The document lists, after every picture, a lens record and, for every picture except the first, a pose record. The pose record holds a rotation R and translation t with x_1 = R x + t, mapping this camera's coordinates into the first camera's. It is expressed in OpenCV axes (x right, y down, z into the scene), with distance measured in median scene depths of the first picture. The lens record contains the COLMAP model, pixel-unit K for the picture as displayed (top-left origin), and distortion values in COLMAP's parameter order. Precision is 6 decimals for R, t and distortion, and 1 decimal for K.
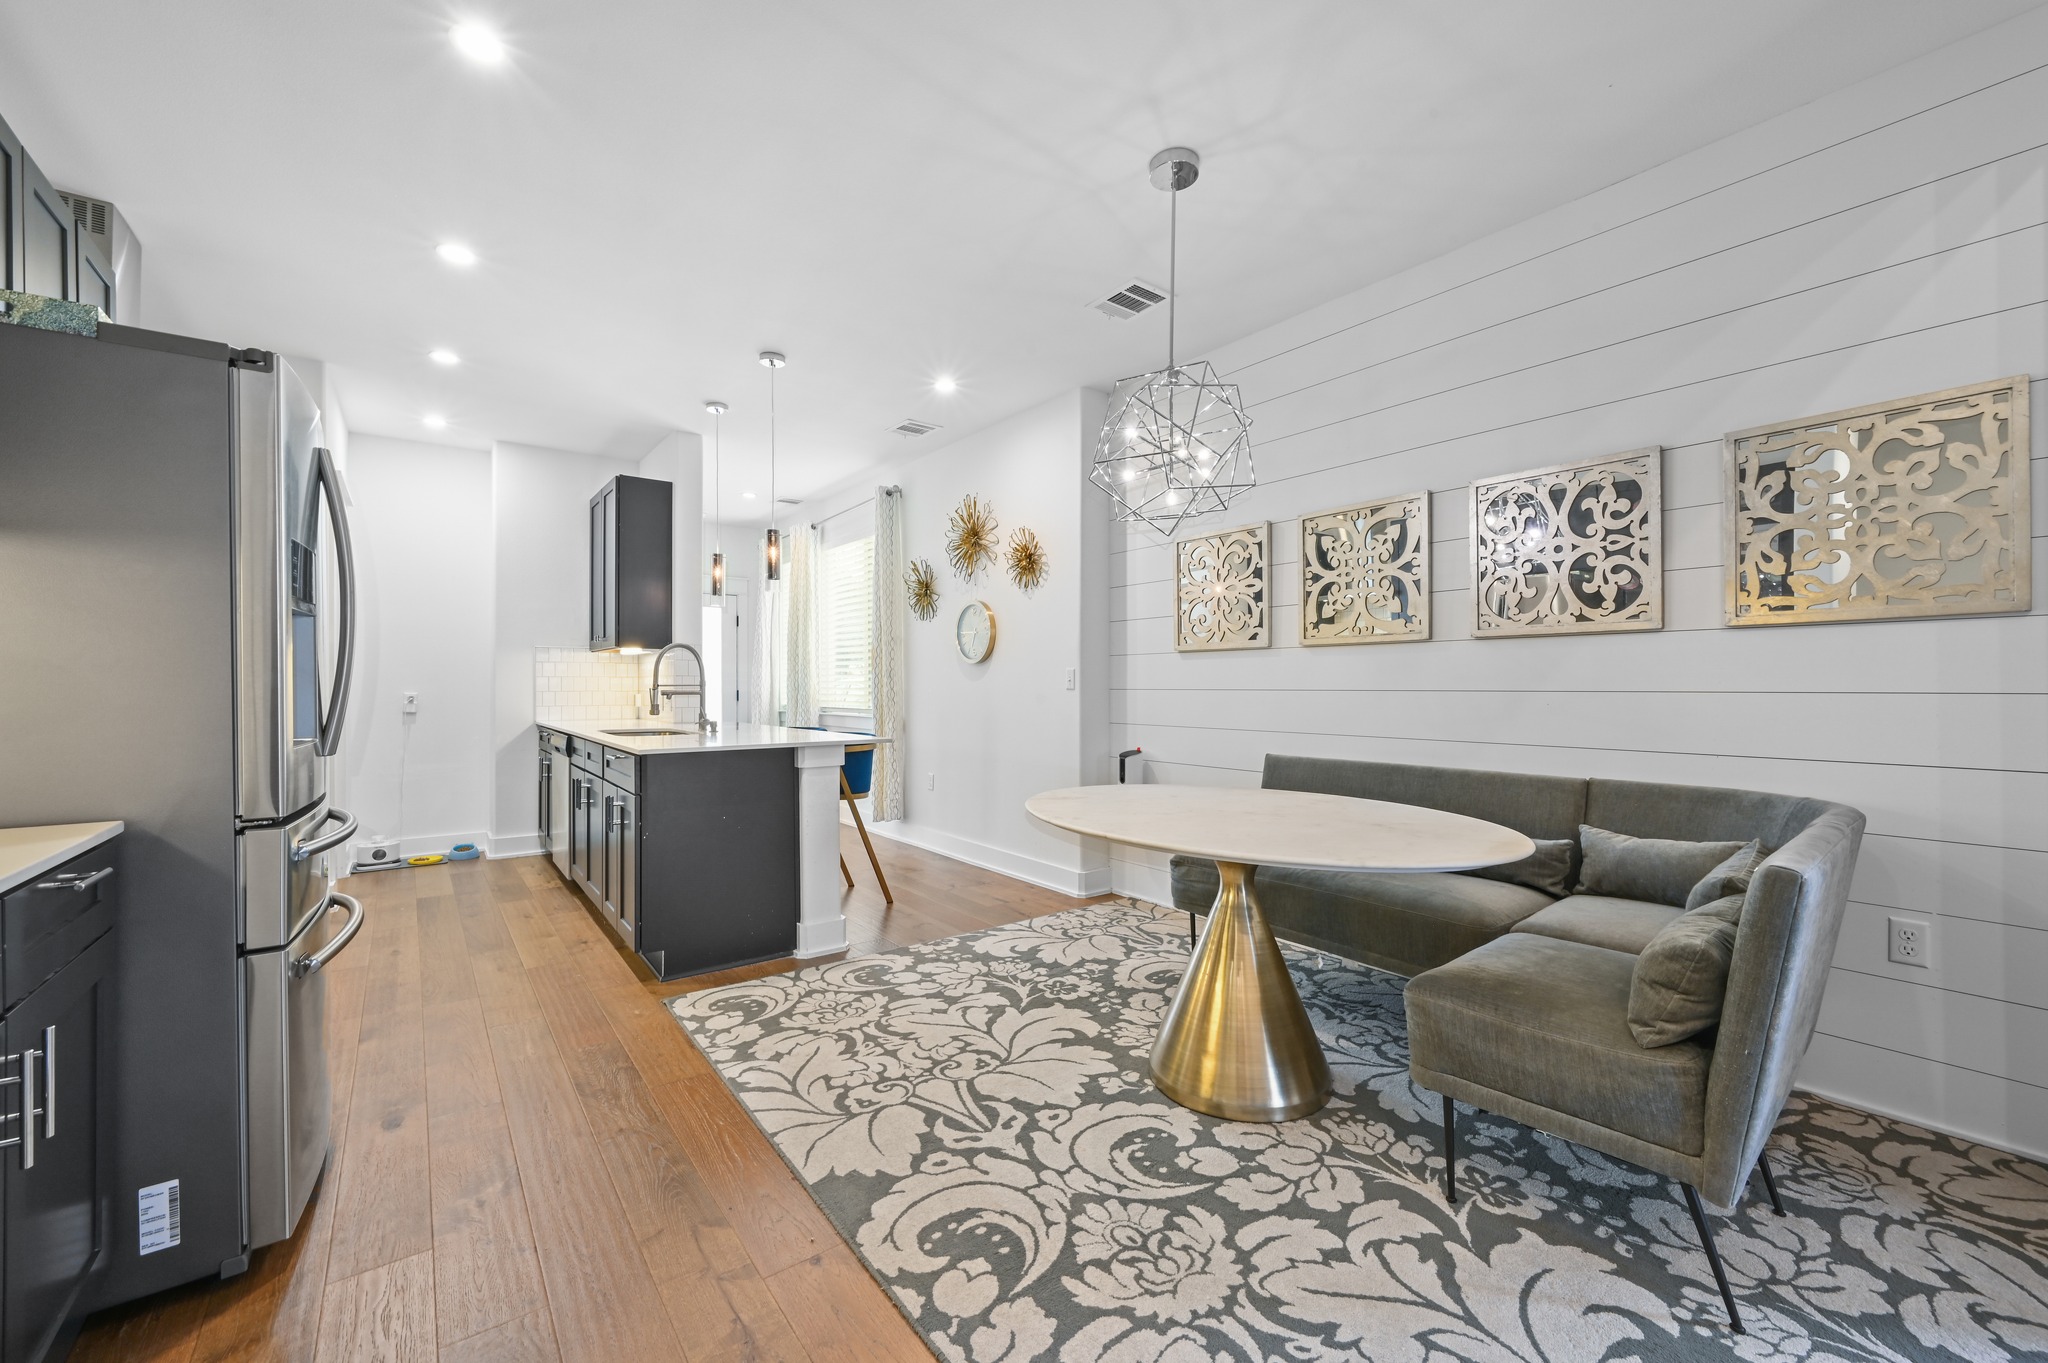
lens RADIAL K [[815.2, 0, 1027.5], [0, 815.2, 683.9], [0, 0, 1]] dist [-0.000240, 0.000020]
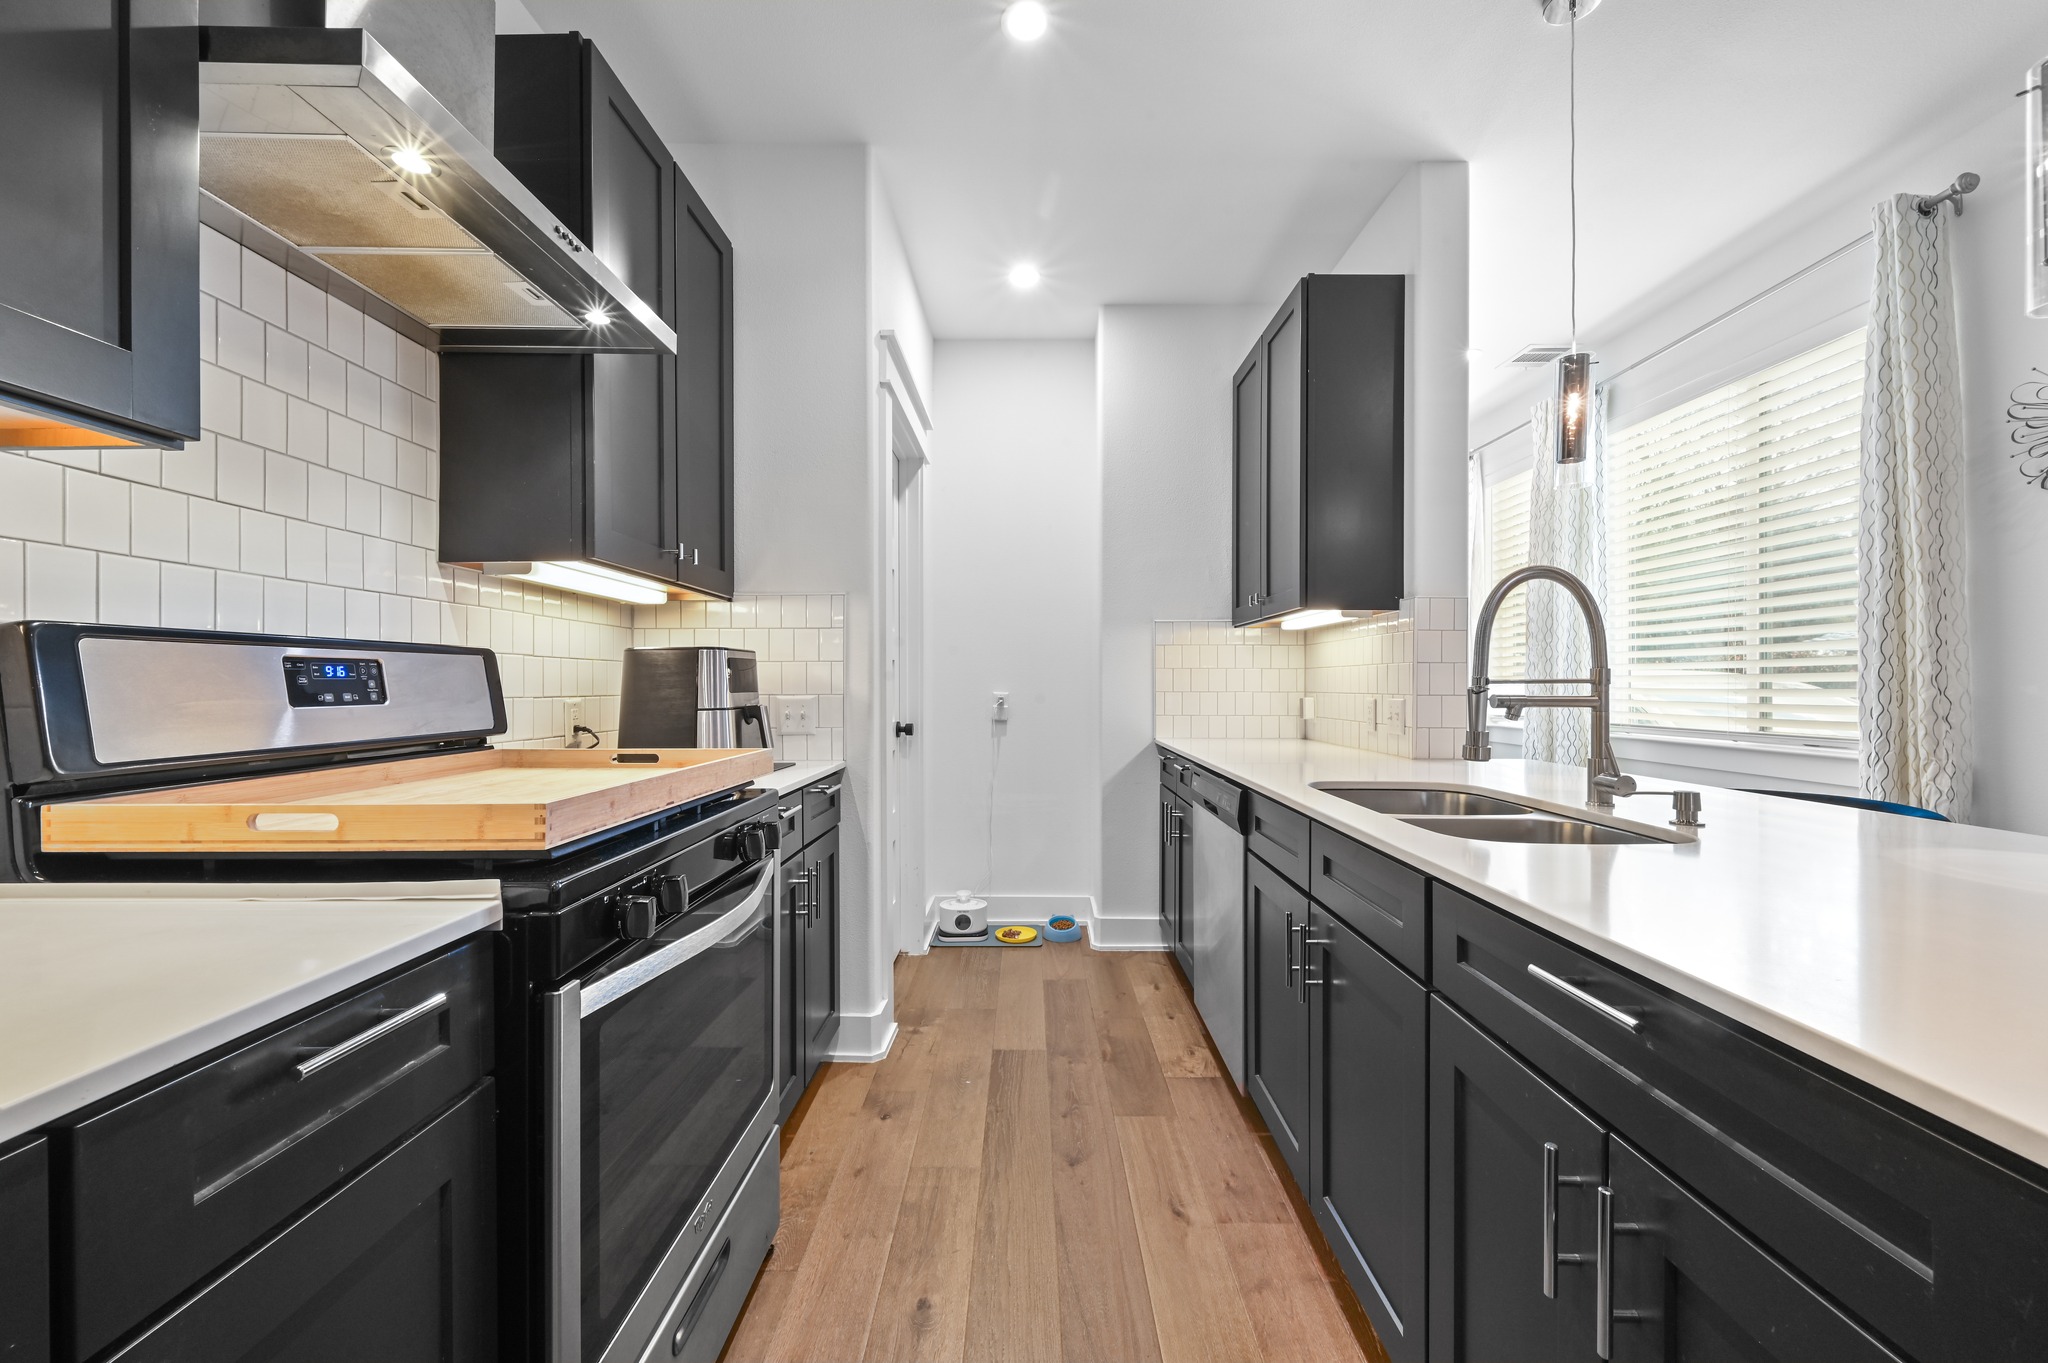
lens RADIAL K [[805.3, 0, 1027.6], [0, 805.3, 684.7], [0, 0, 1]] dist [-0.002401, 0.000019]
pose [[0.793406, 0.003064, -0.608685, -0.398451], [-0.000849, 0.999992, 0.003926, 0.001893], [0.608692, -0.002598, 0.793403, 0.586015]]
